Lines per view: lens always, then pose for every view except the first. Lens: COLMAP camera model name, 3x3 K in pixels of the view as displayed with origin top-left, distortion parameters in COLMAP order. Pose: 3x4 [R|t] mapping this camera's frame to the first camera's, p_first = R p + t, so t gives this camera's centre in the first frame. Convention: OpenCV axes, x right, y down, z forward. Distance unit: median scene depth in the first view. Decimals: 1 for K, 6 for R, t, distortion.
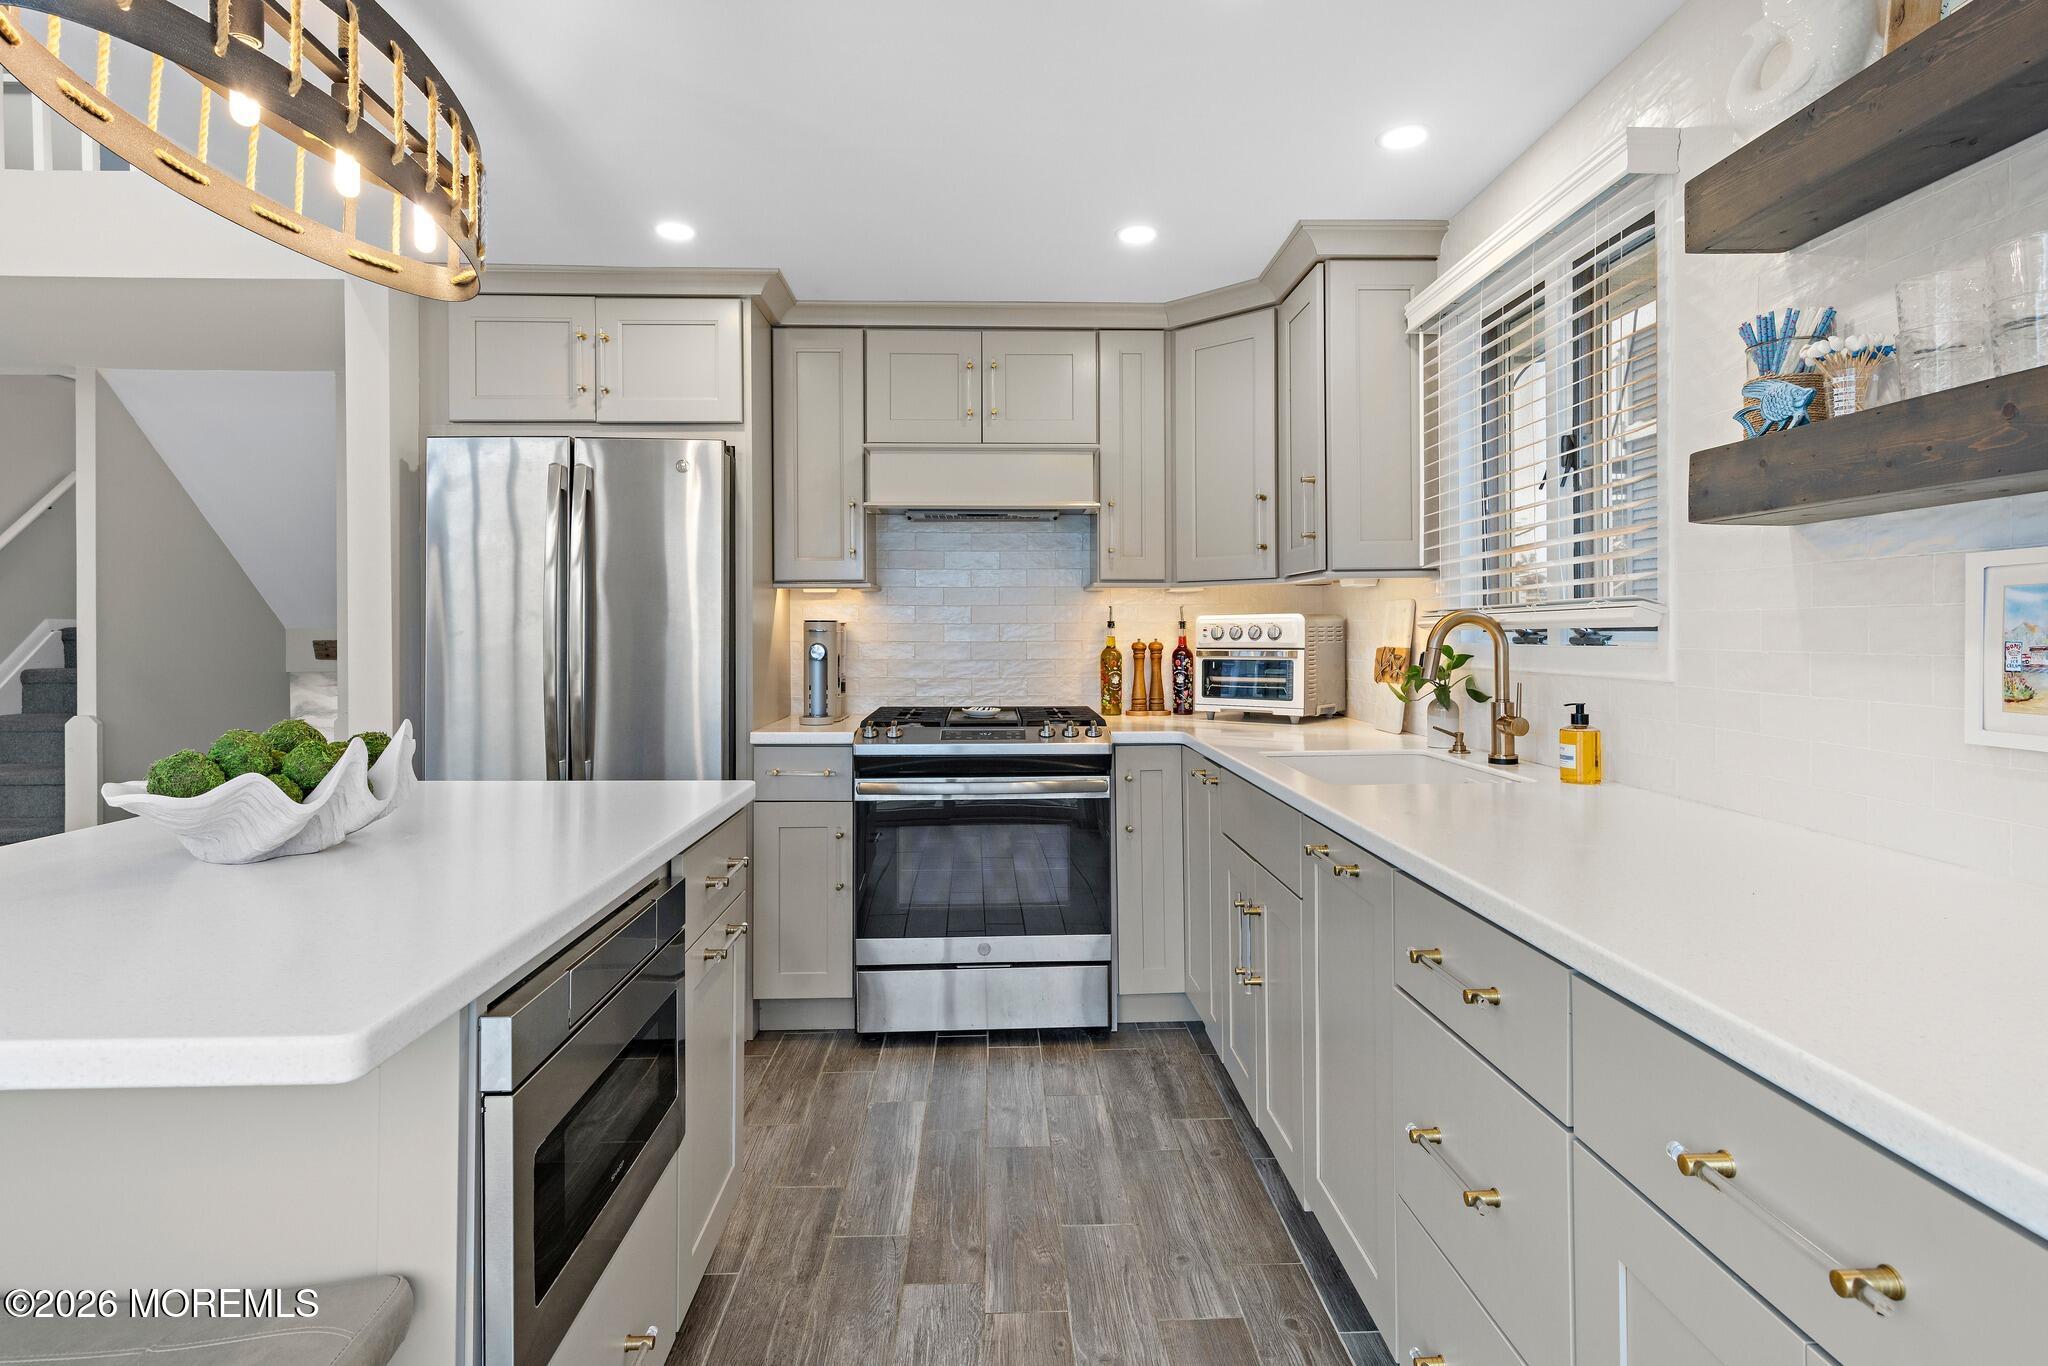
lens RADIAL K [[1049.1, 0, 1029.0], [0, 1049.1, 628.3], [0, 0, 1]] dist [0.015745, 0.000026]
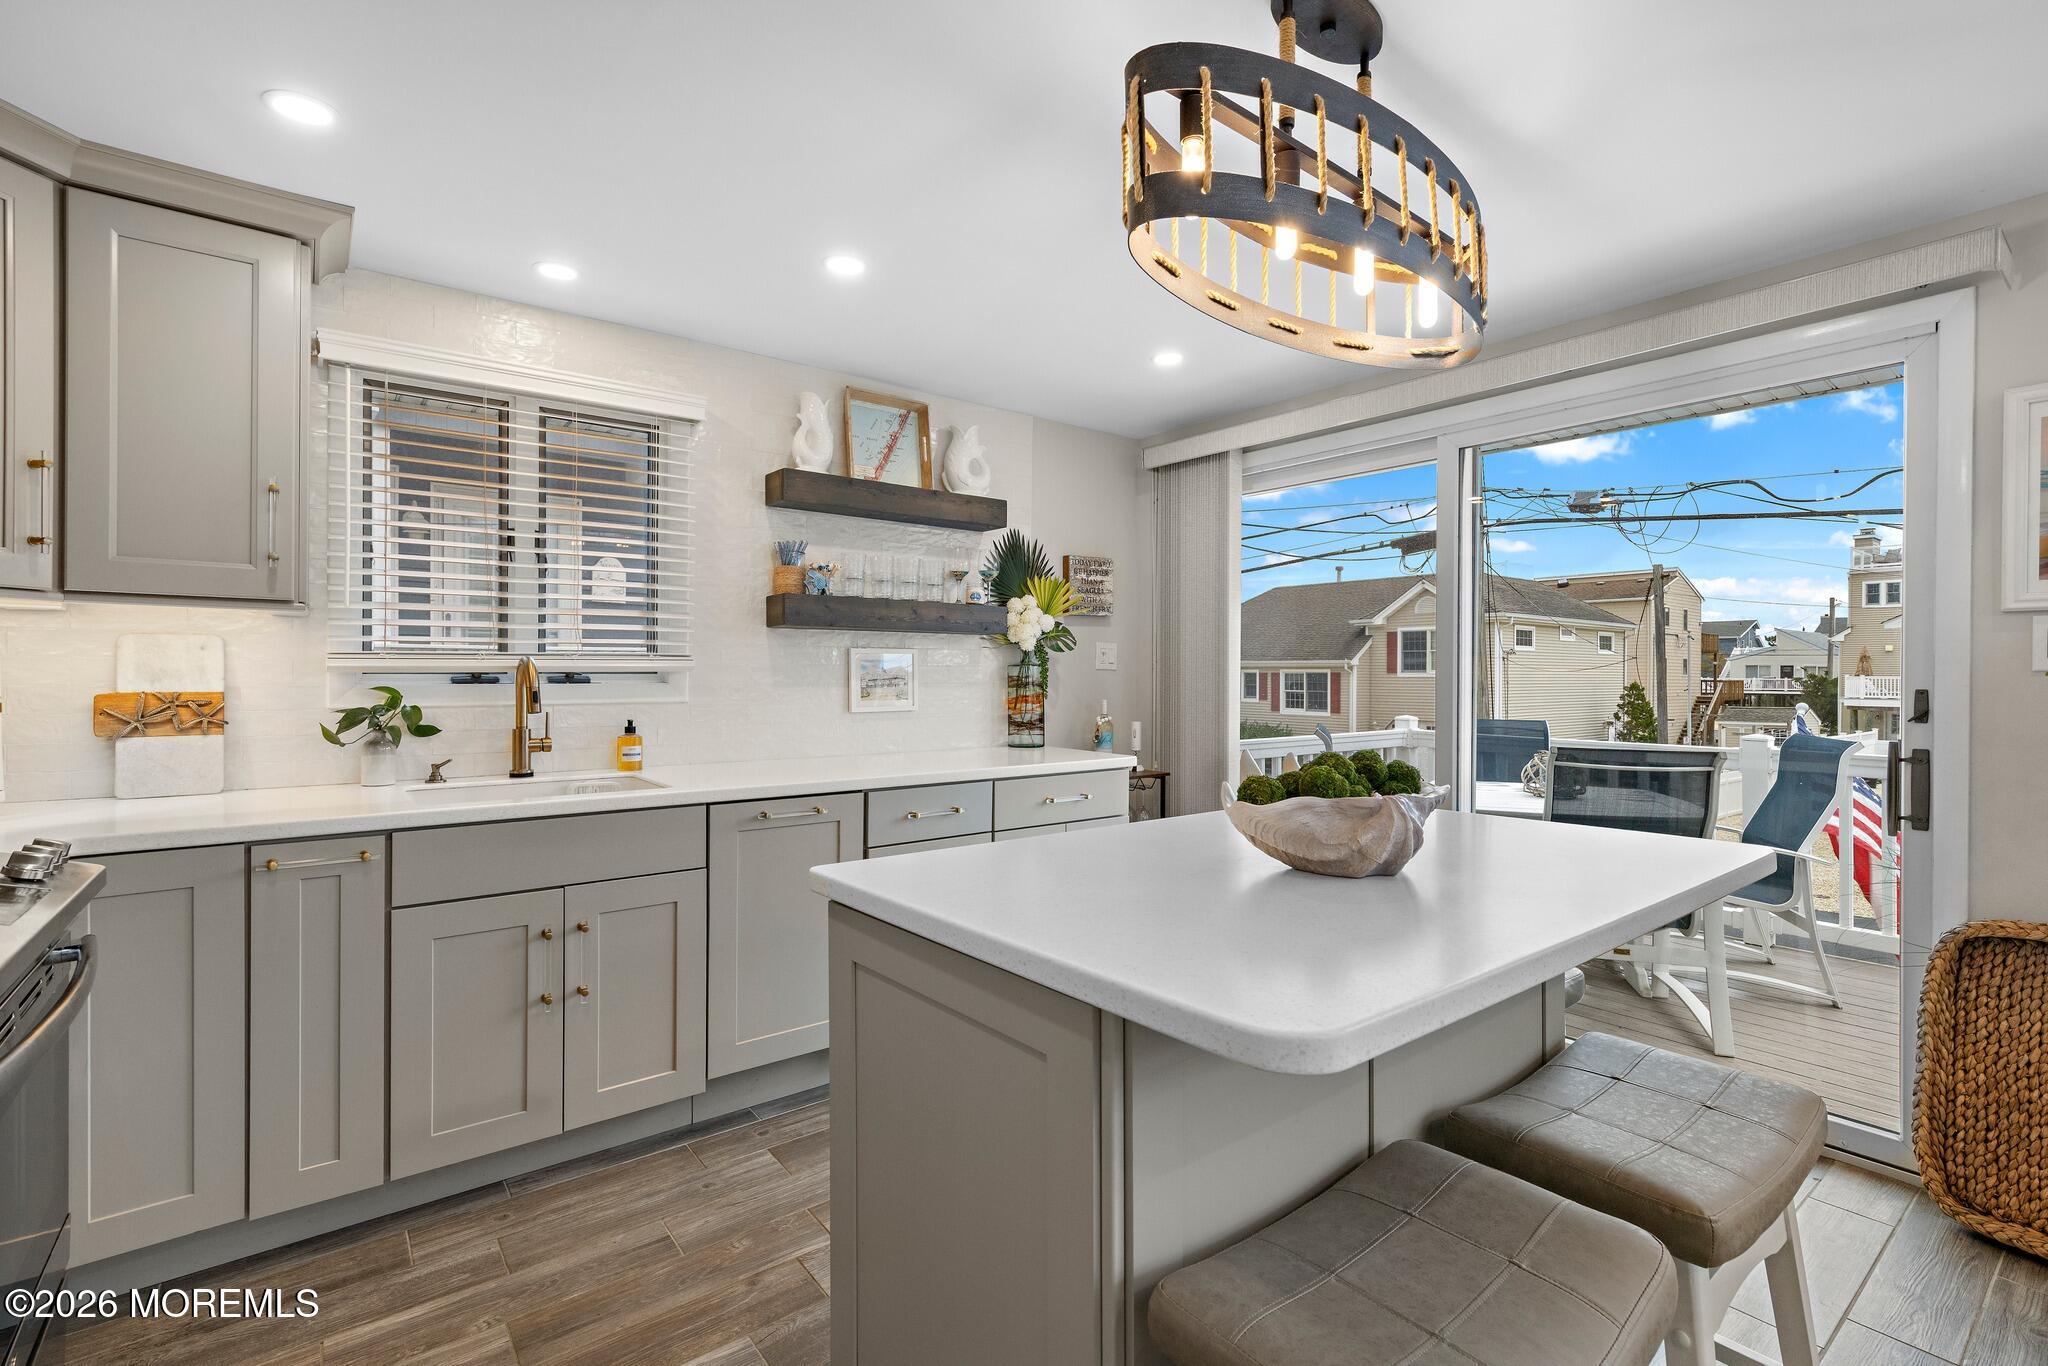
lens RADIAL K [[929.9, 0, 1029.5], [0, 929.9, 677.8], [0, 0, 1]] dist [0.003569, 0.001115]
pose [[-0.587378, -0.002892, 0.809307, -0.763479], [-0.004835, 0.999988, 0.000064, 0.004479], [-0.809298, -0.003875, -0.587385, 1.074736]]
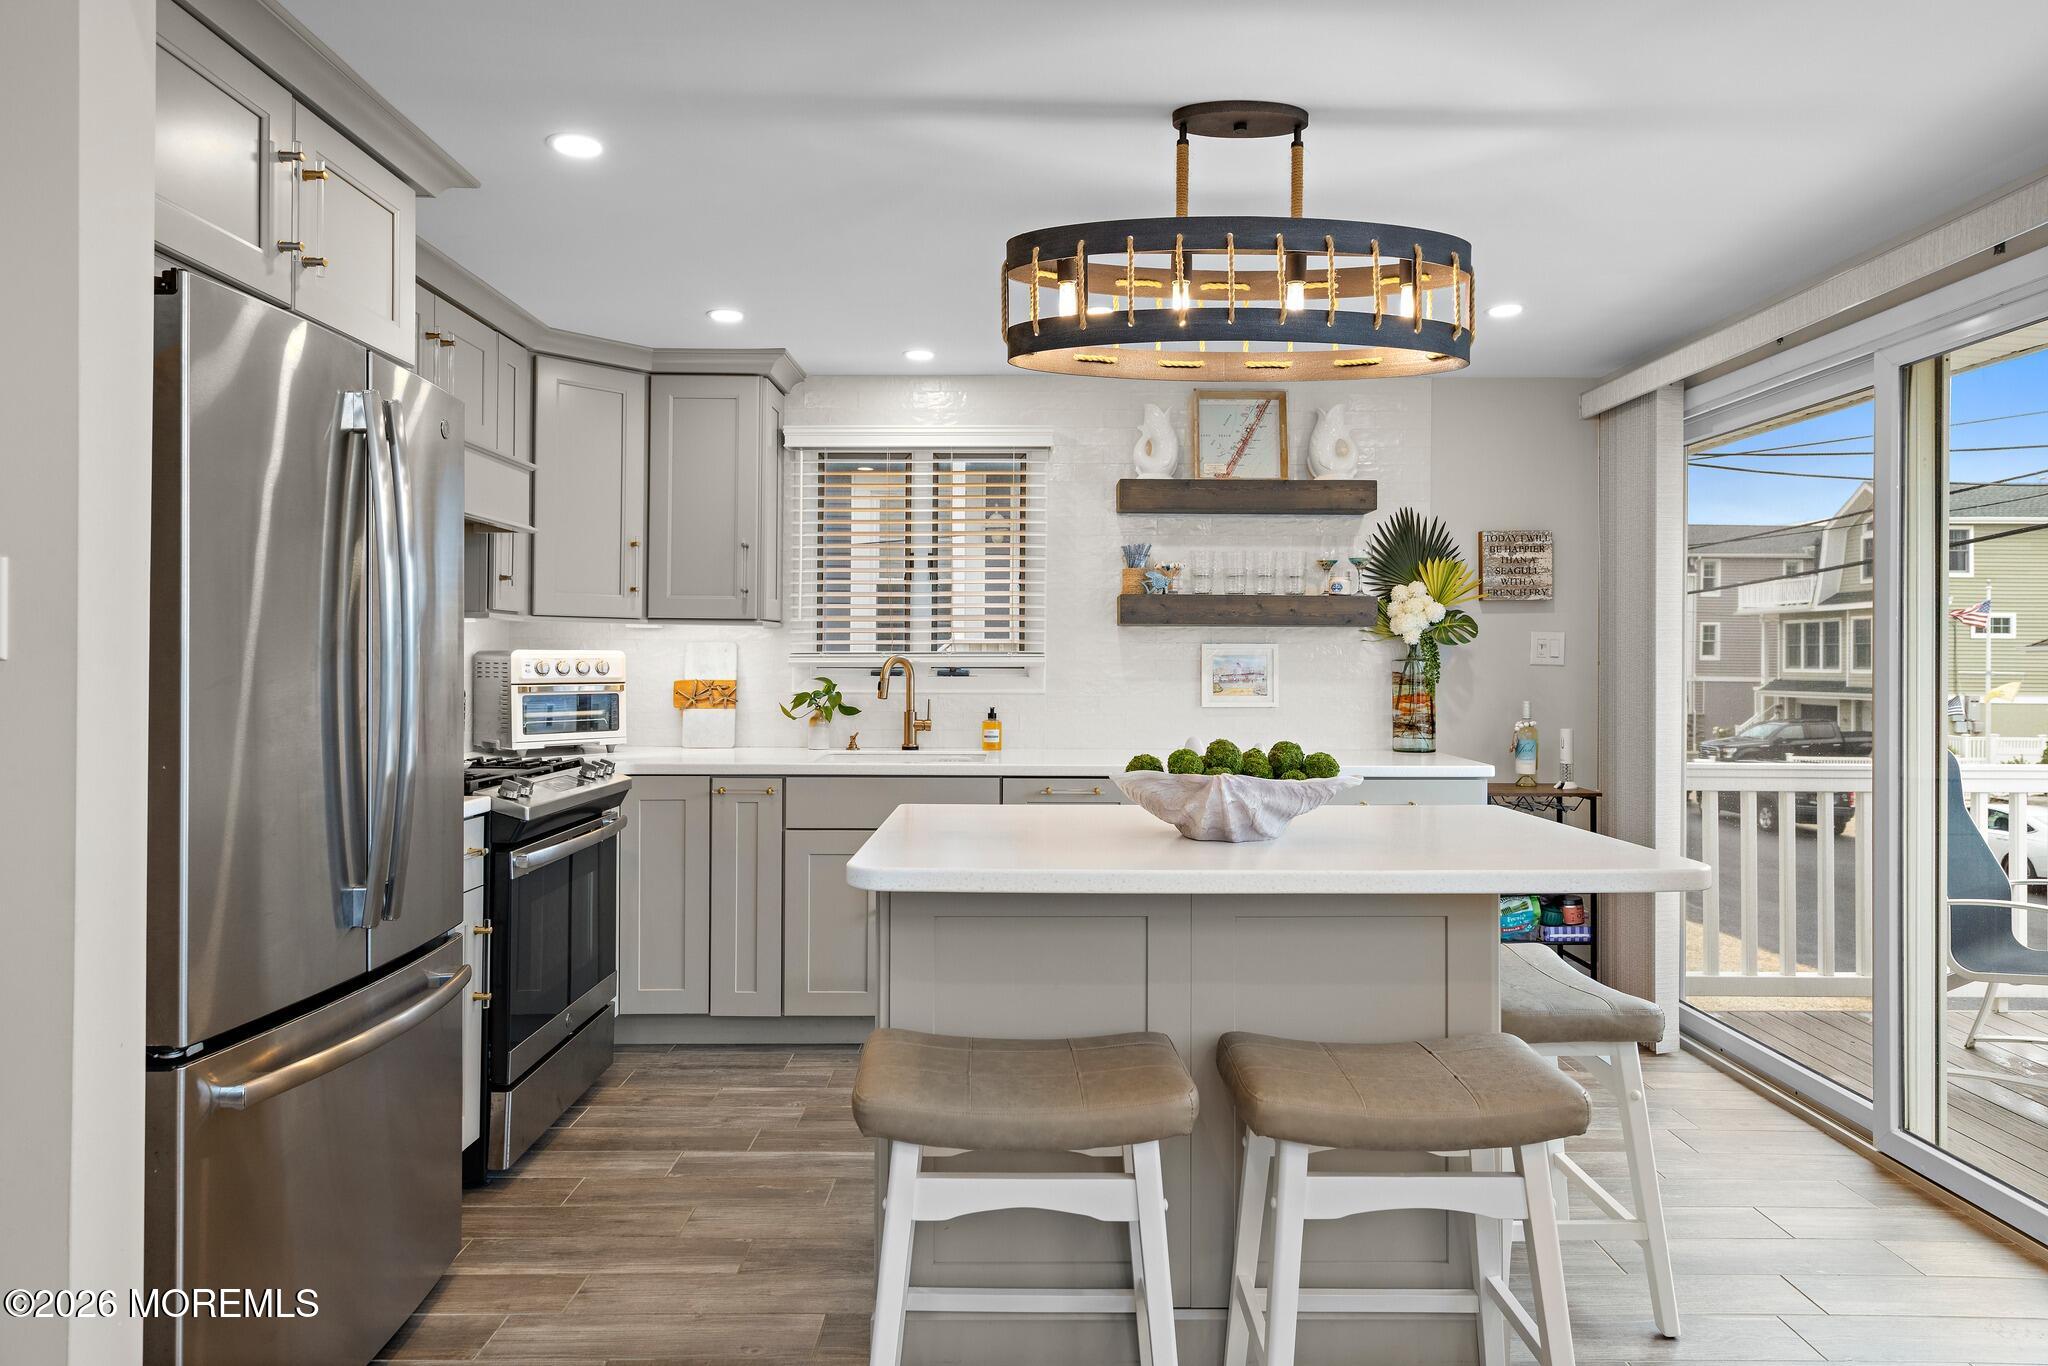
lens RADIAL K [[1221.0, 0, 1028.5], [0, 1221.0, 653.6], [0, 0, 1]] dist [0.003895, 0.001765]
pose [[0.033861, 0.008885, 0.999387, -1.313877], [-0.009027, 0.999922, -0.008584, -0.004768], [-0.999386, -0.008731, 0.033938, 0.696580]]
